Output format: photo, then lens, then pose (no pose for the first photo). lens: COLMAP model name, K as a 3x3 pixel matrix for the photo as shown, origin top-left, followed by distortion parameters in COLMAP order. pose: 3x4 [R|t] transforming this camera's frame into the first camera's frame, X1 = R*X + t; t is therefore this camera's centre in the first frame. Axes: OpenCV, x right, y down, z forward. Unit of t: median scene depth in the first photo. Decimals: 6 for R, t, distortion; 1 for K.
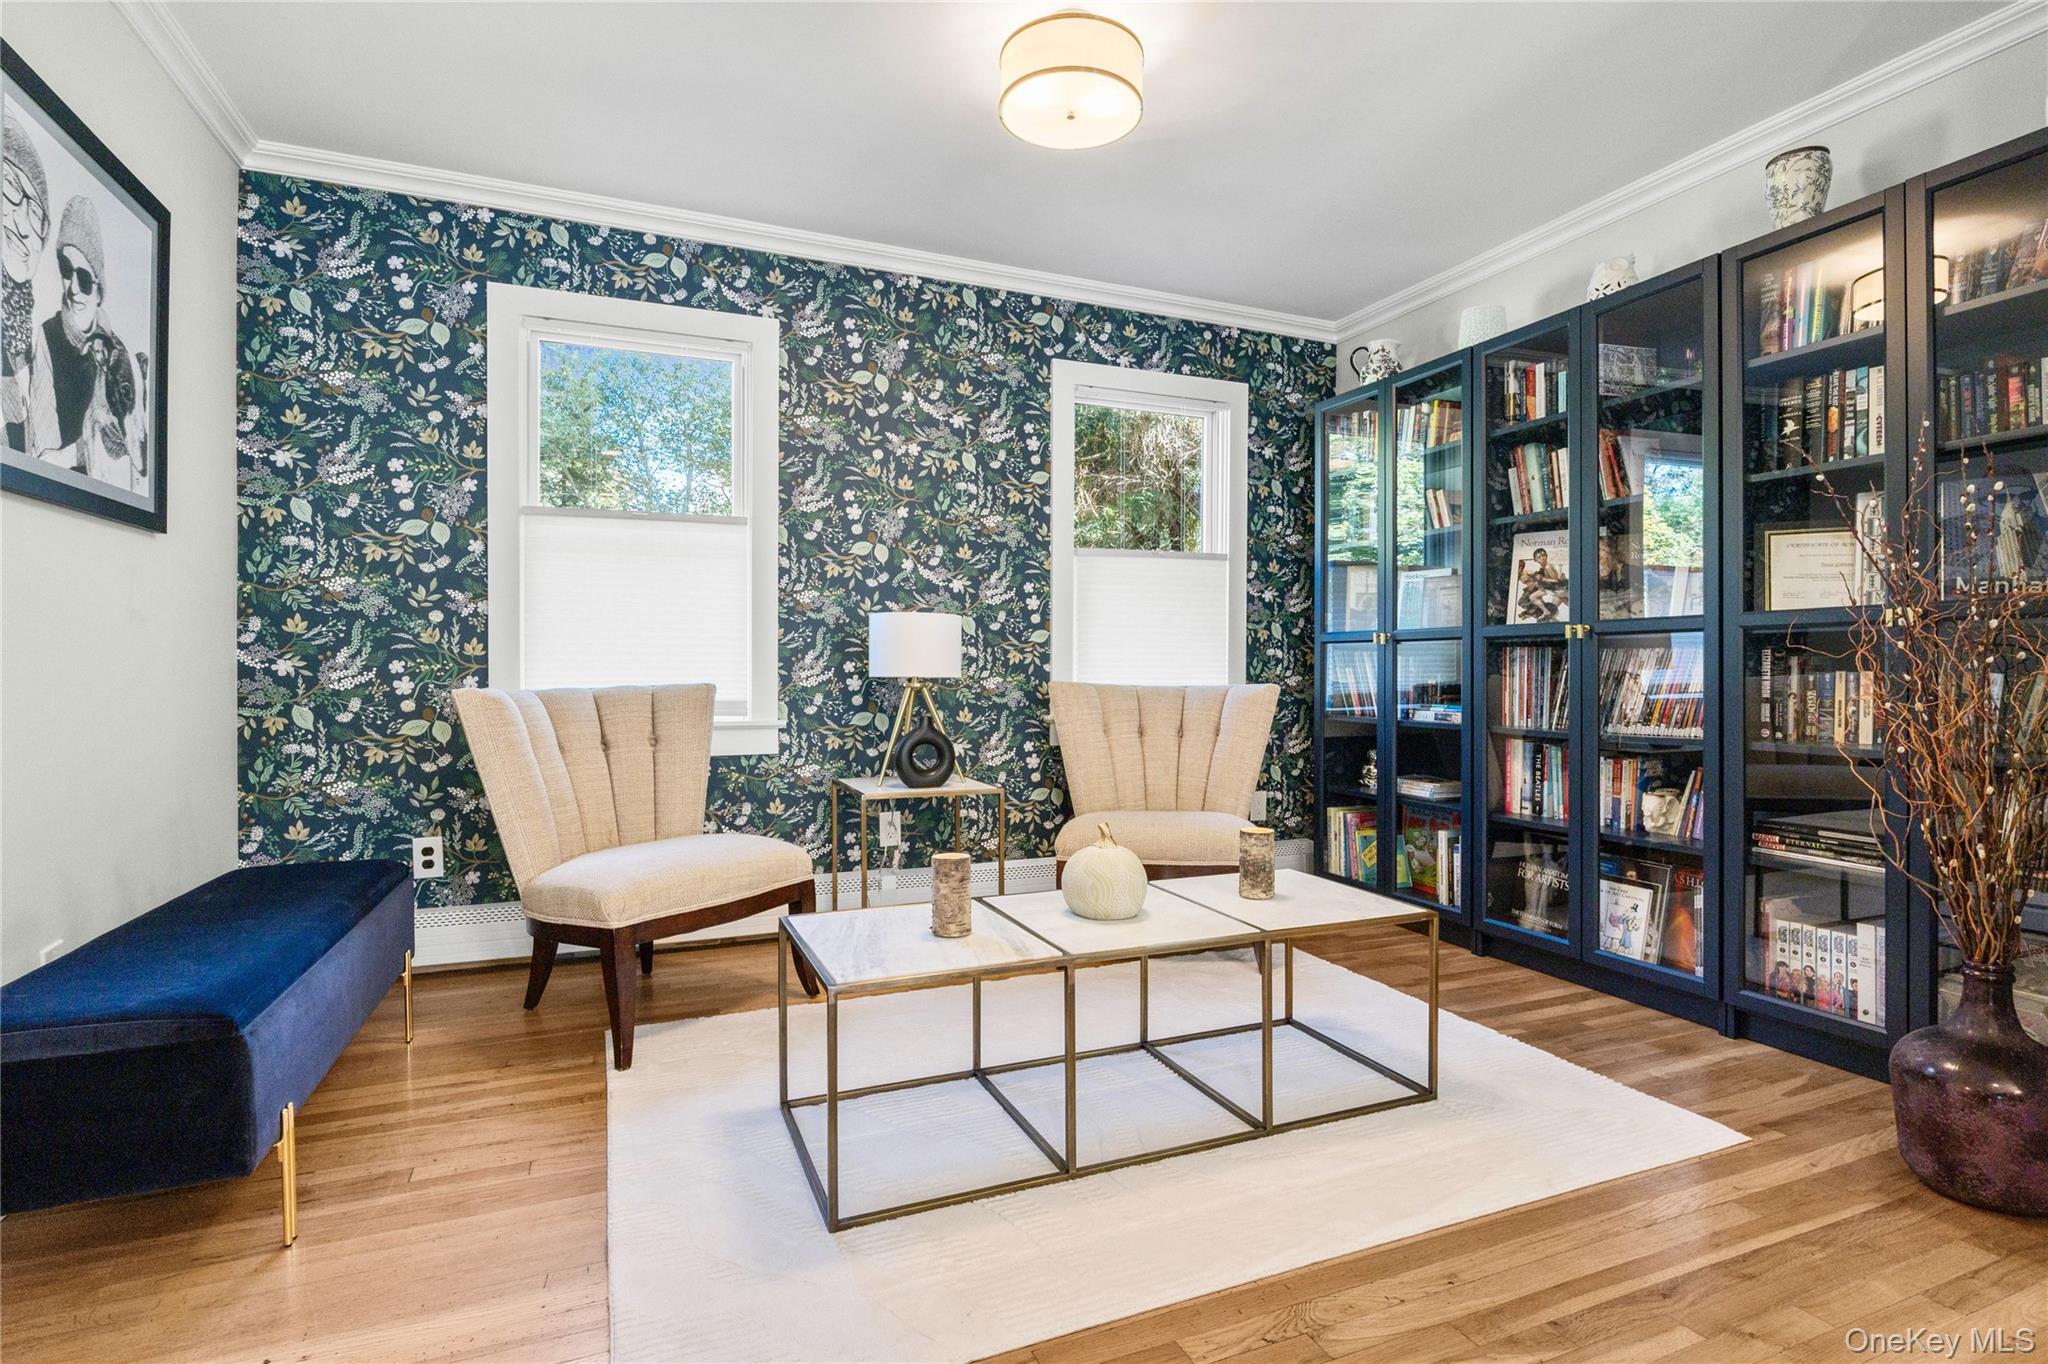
lens RADIAL K [[1005.3, 0, 1027.1], [0, 1005.3, 670.8], [0, 0, 1]] dist [-0.006104, -0.000716]
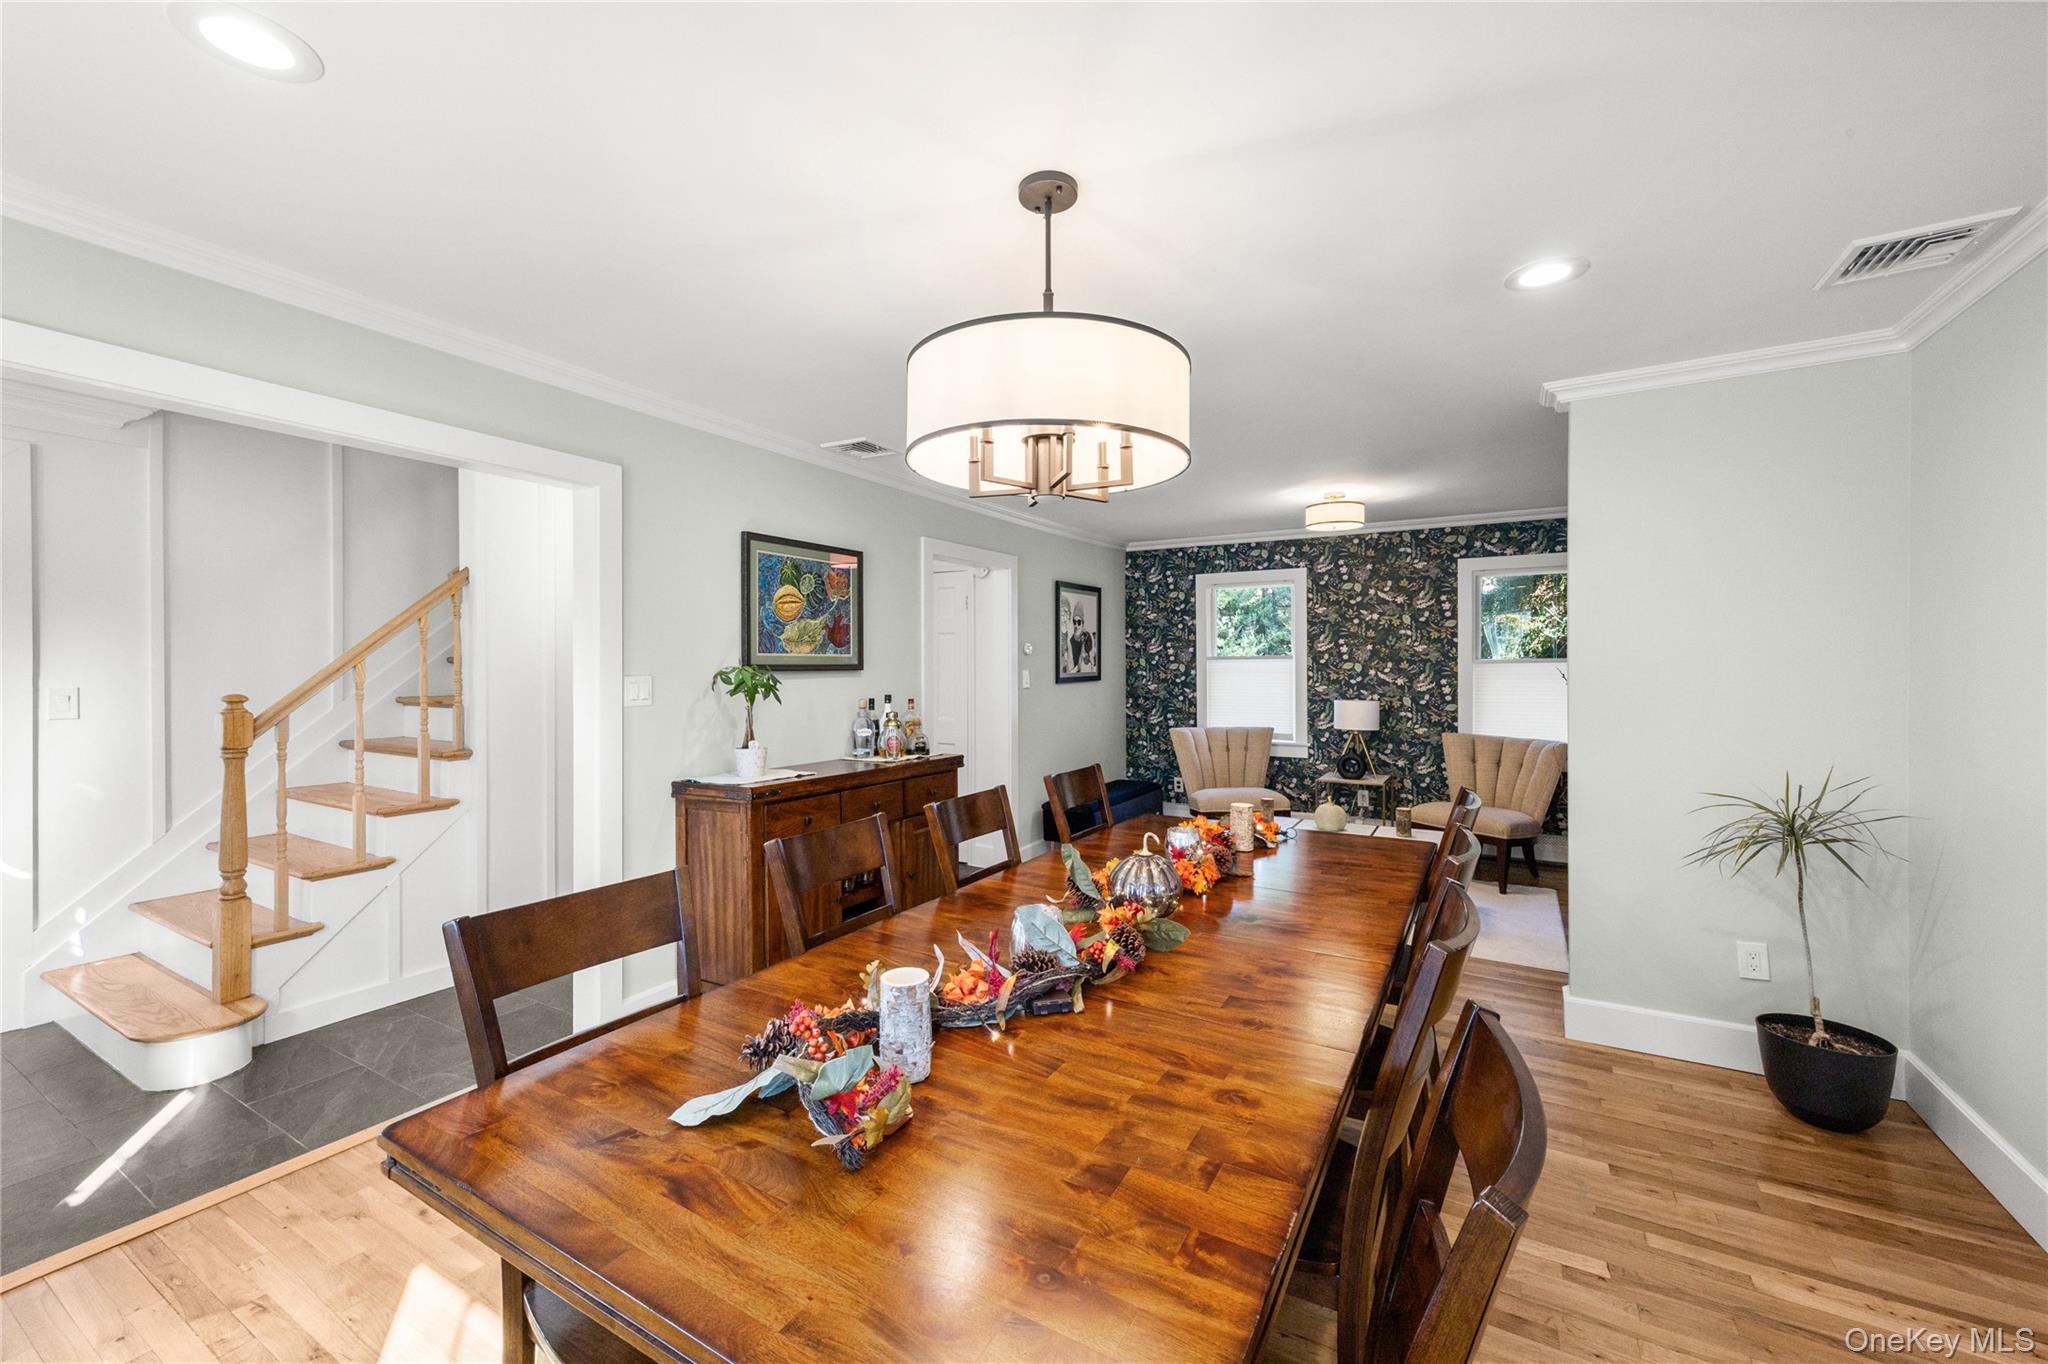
lens RADIAL K [[826.1, 0, 1019.0], [0, 826.1, 668.9], [0, 0, 1]] dist [0.002046, 0.000028]
pose [[0.606254, 0.000348, -0.795271, 0.788869], [0.000747, 0.999999, 0.001006, -0.113536], [0.795271, -0.001204, 0.606253, -0.610461]]
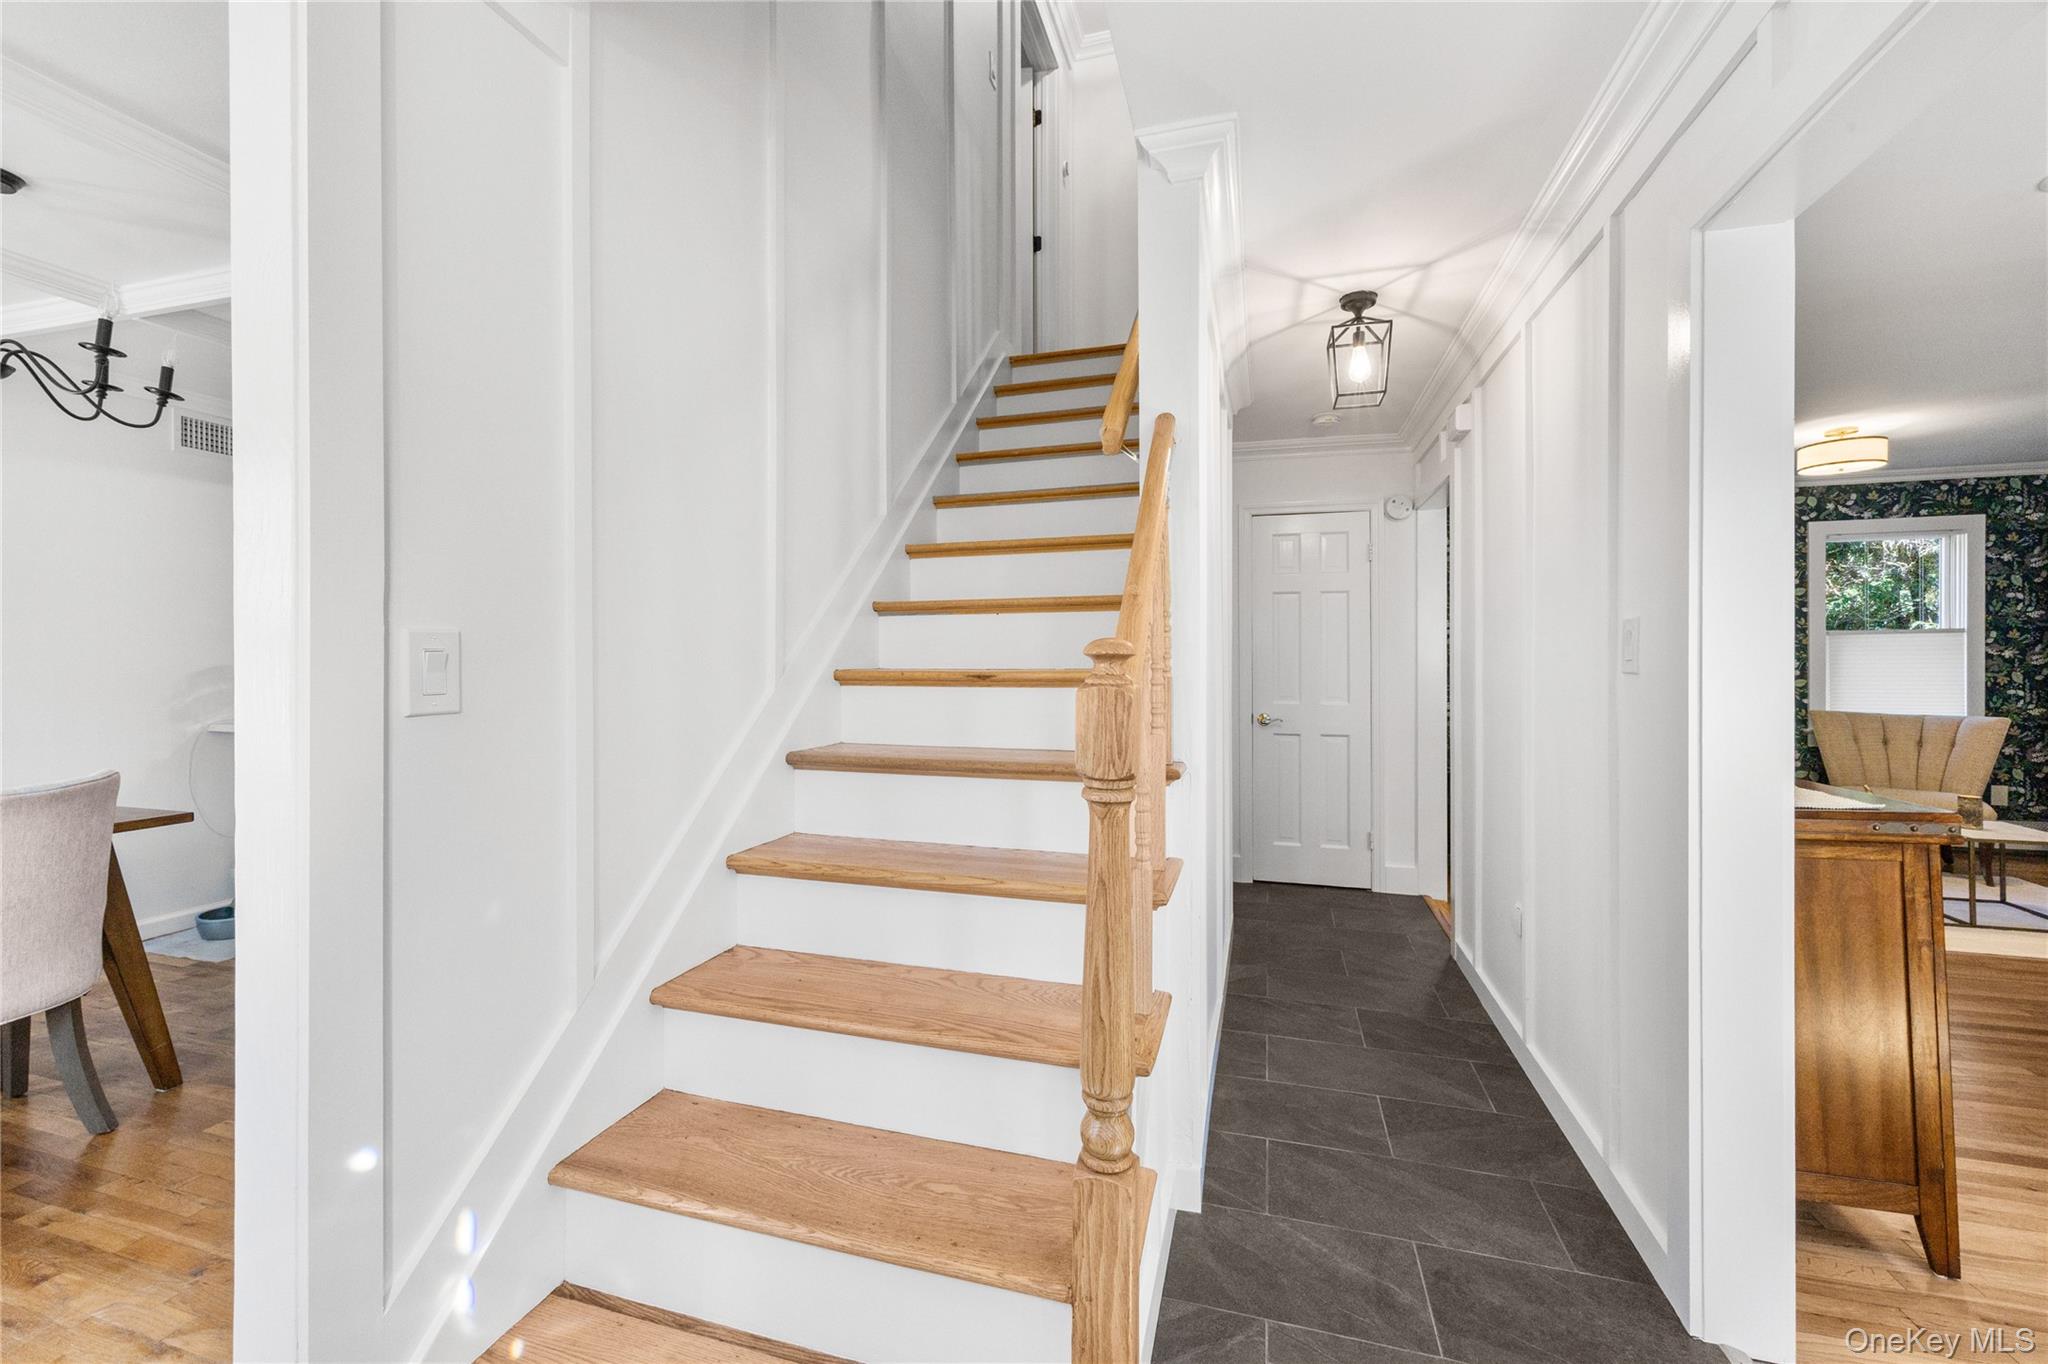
lens RADIAL K [[826.1, 0, 1009.3], [0, 826.1, 645.3], [0, 0, 1]] dist [0.002046, 0.000028]
pose [[0.771369, -0.006769, -0.636353, -0.136422], [0.006167, 0.999976, -0.003161, -0.107998], [0.636359, -0.001486, 0.771392, -1.016198]]
